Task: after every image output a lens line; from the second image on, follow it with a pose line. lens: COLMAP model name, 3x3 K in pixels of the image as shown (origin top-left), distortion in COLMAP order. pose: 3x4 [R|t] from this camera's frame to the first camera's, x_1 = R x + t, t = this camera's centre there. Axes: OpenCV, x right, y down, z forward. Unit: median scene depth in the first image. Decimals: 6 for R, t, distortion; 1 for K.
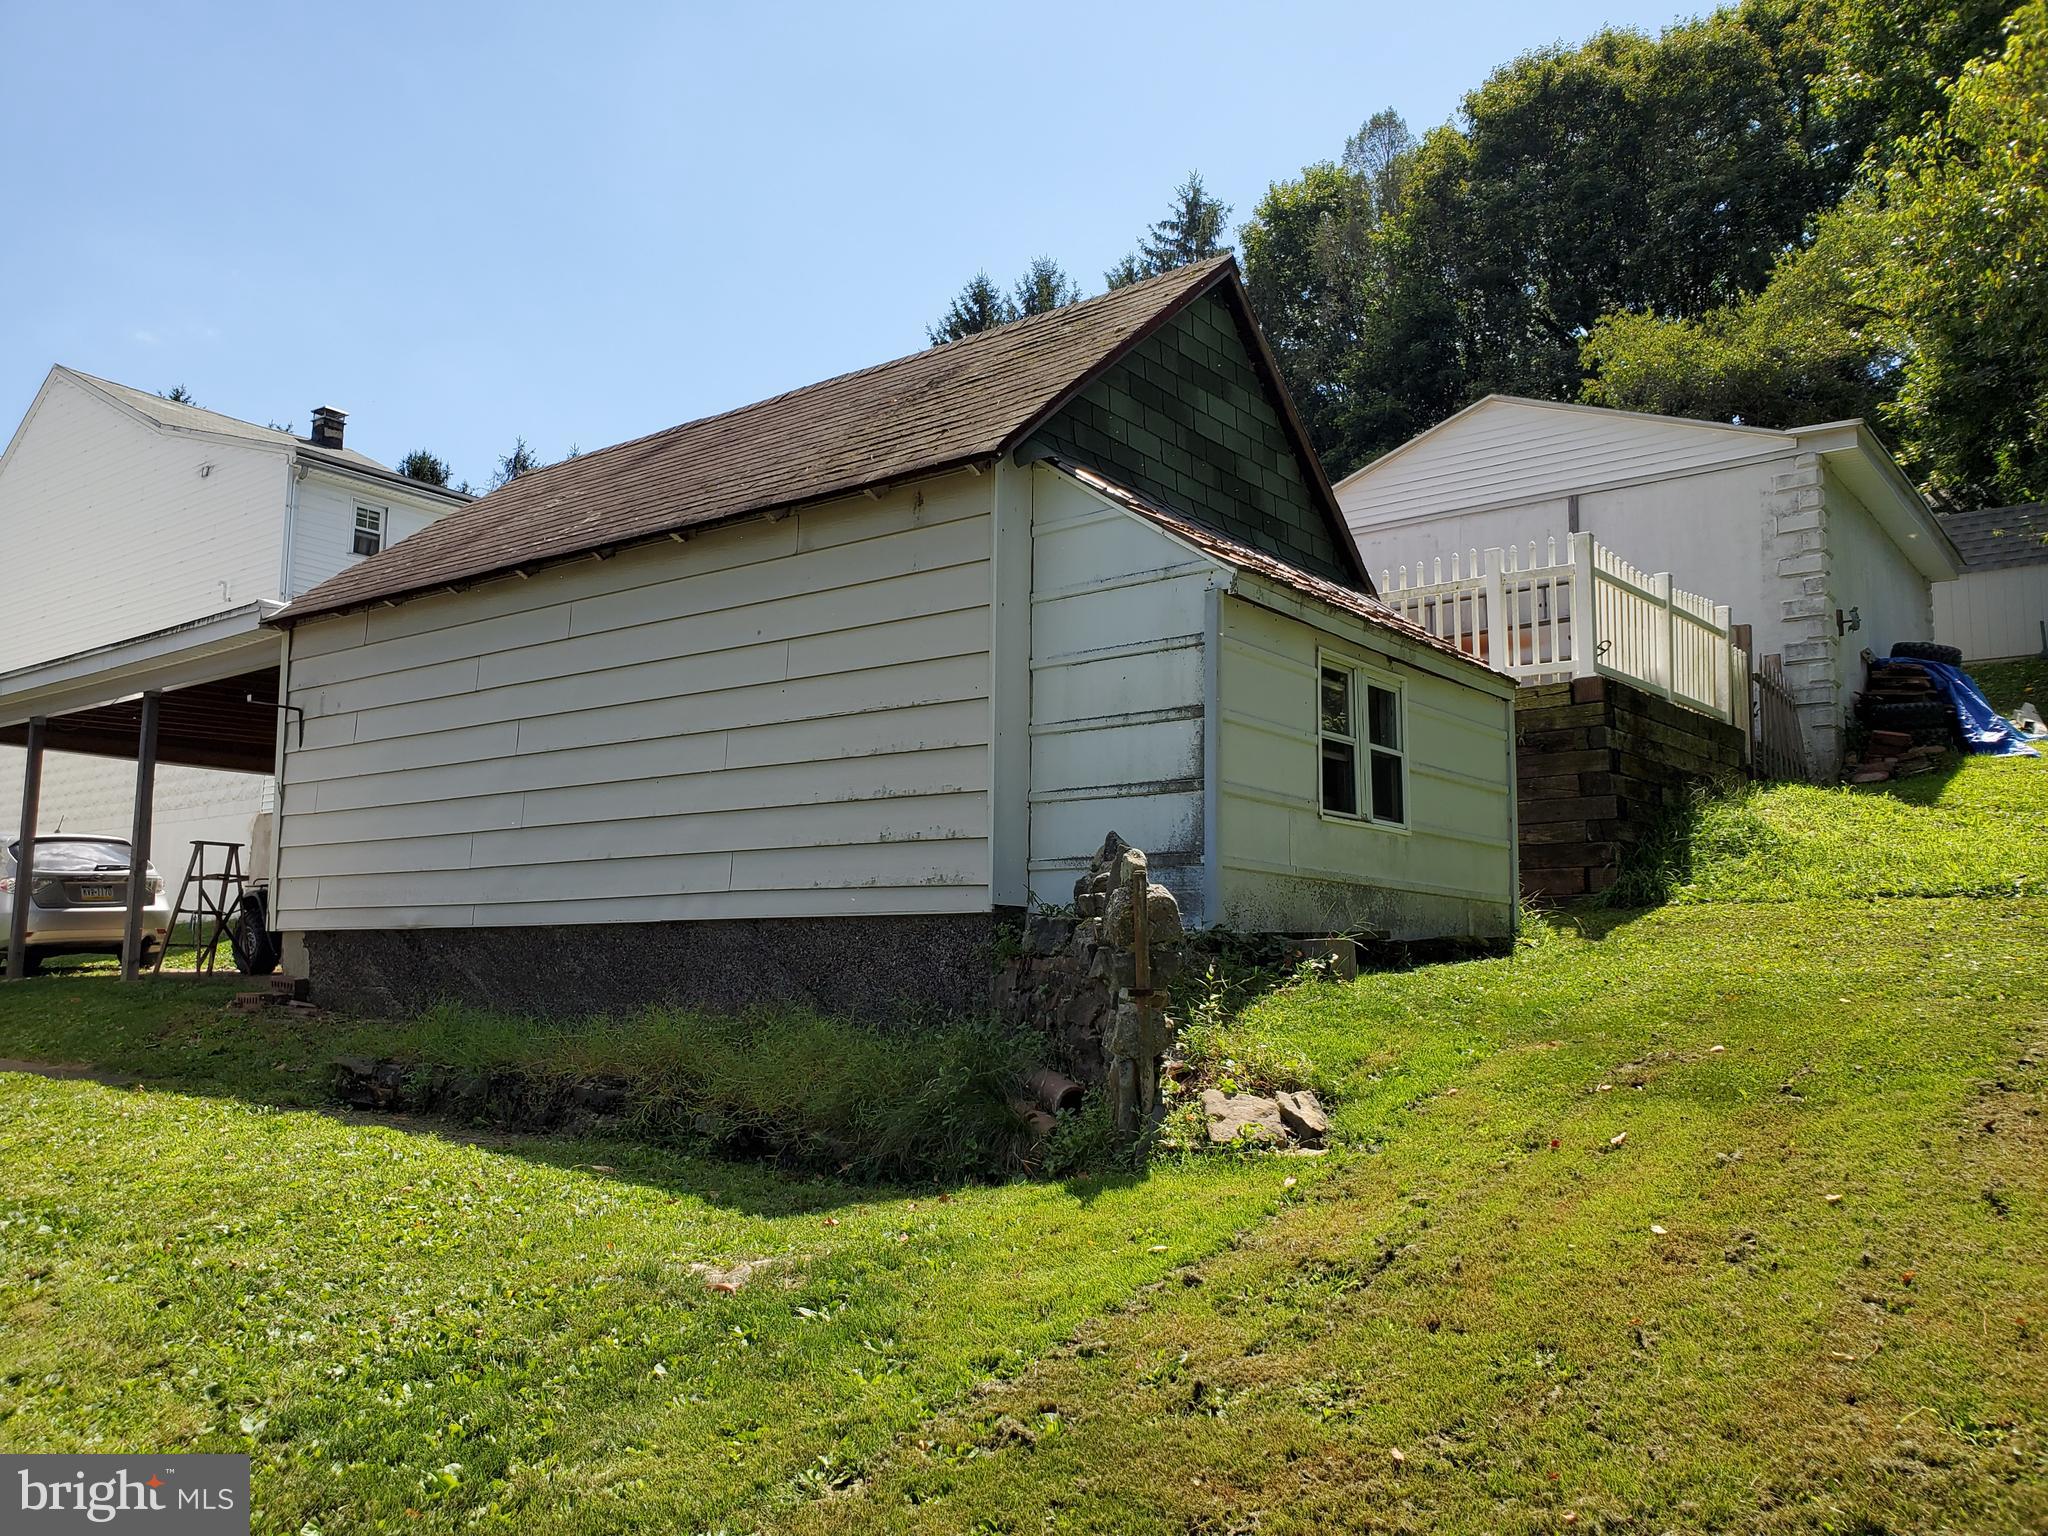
lens RADIAL K [[1600.3, 0, 1015.5], [0, 1600.3, 776.7], [0, 0, 1]] dist [0.033727, -0.022671]
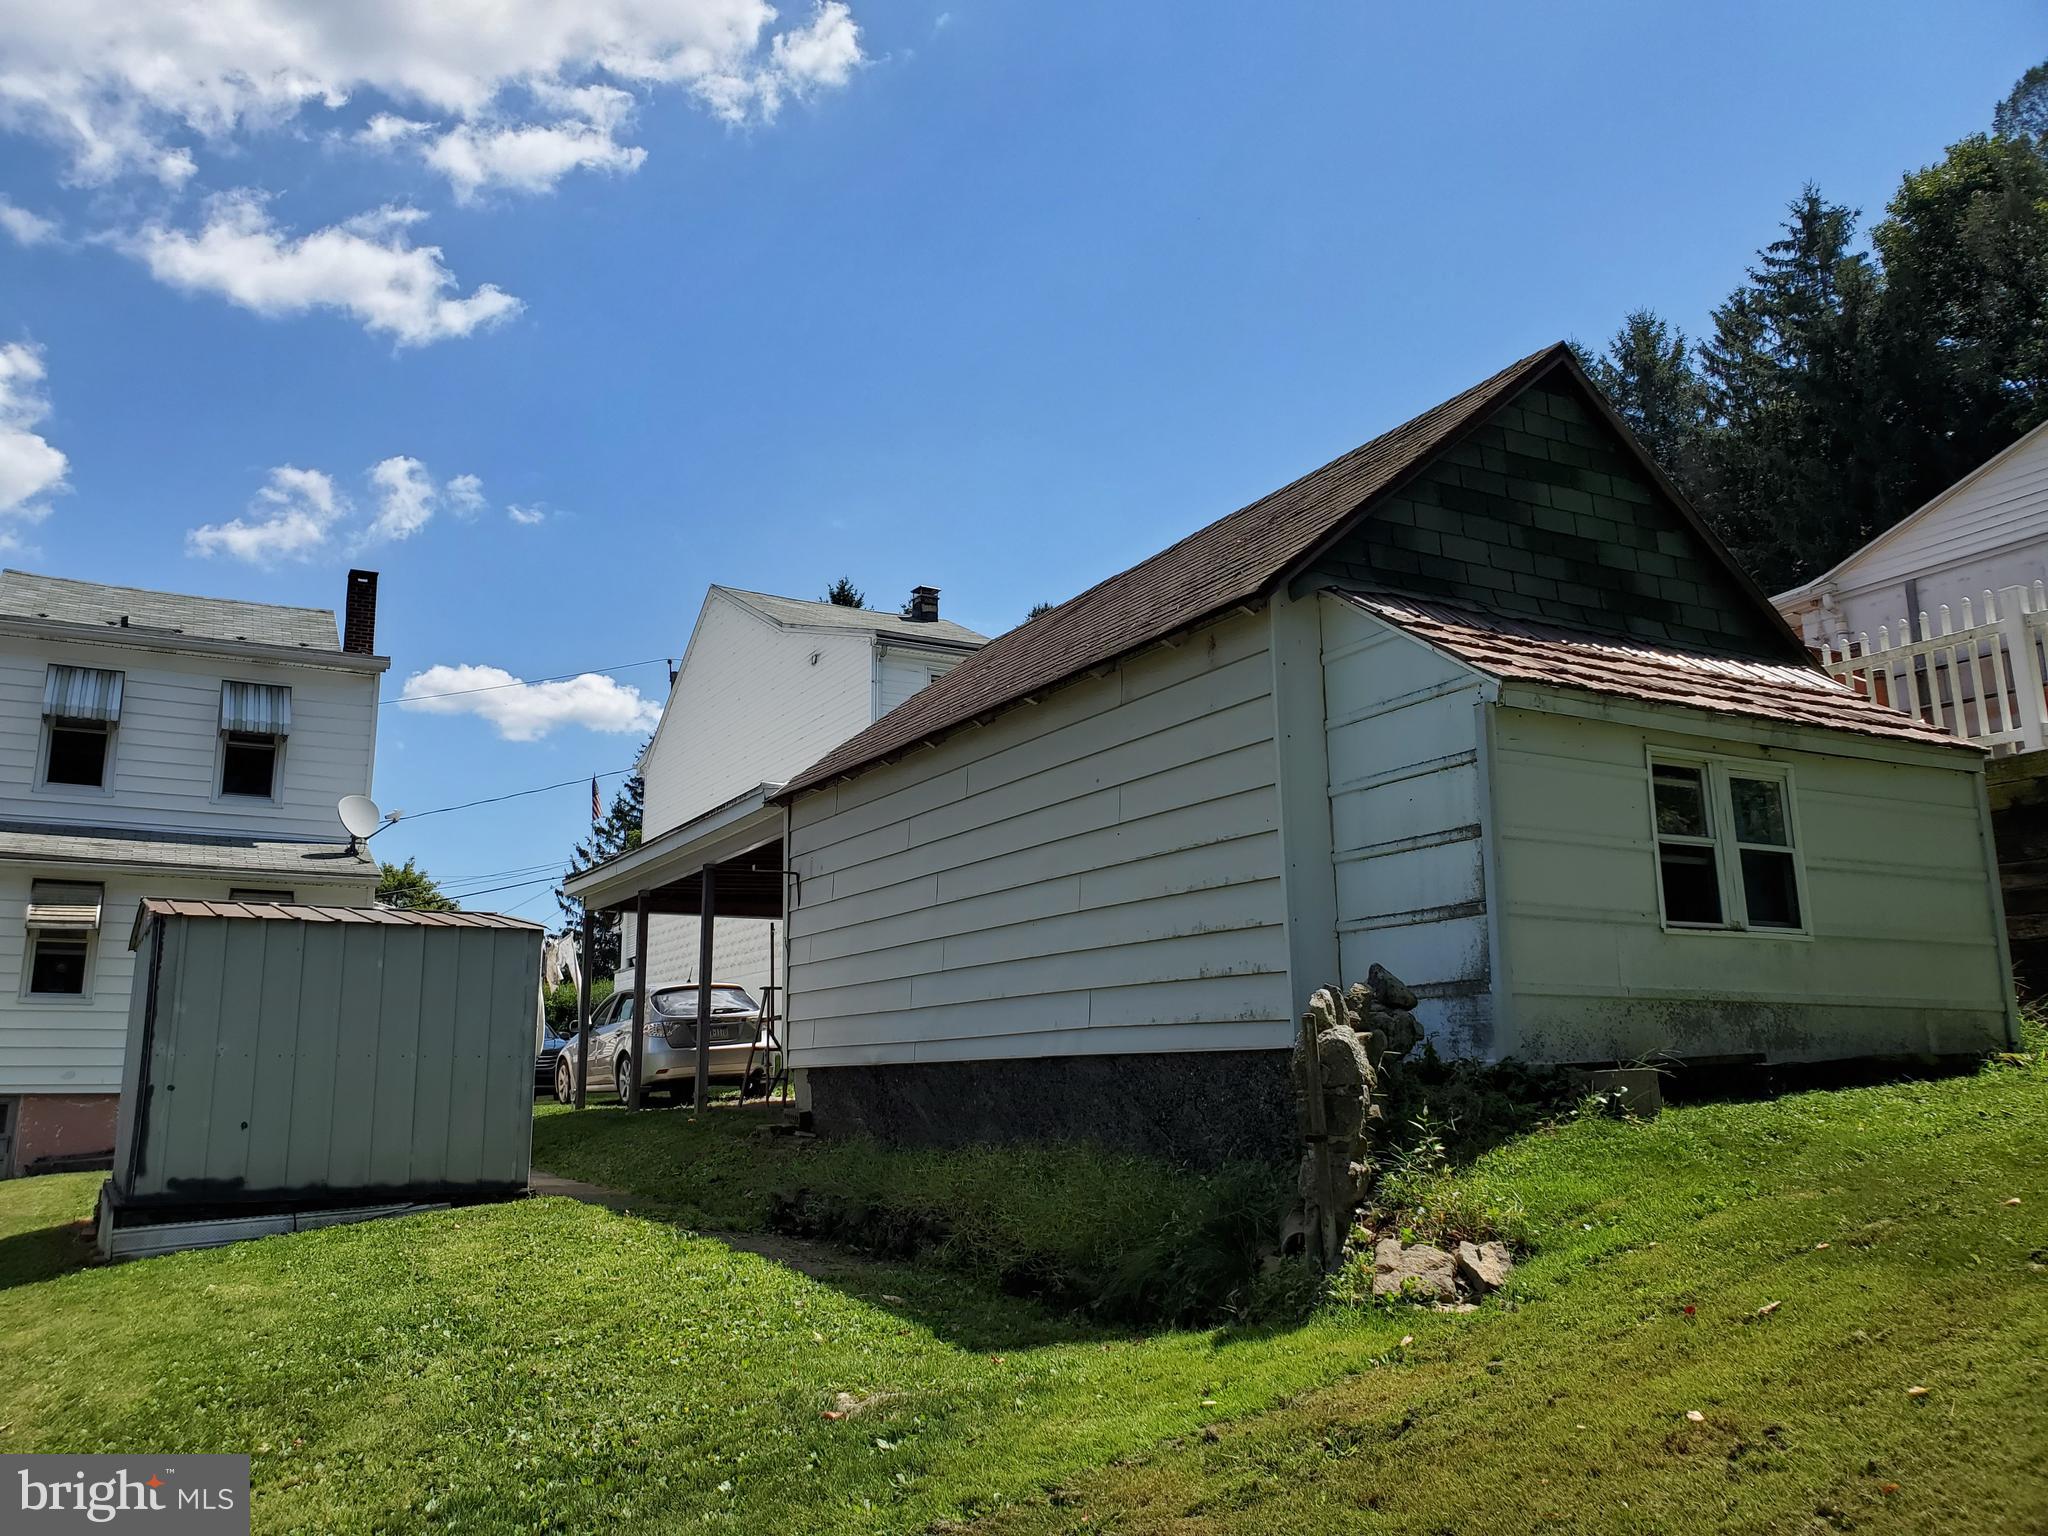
lens RADIAL K [[1600.3, 0, 988.8], [0, 1600.3, 772.8], [0, 0, 1]] dist [0.033727, -0.022671]
pose [[0.914950, -0.094677, -0.392303, 0.197154], [0.067203, 0.994263, -0.083216, -0.013097], [0.397931, 0.049774, 0.916064, -0.000855]]
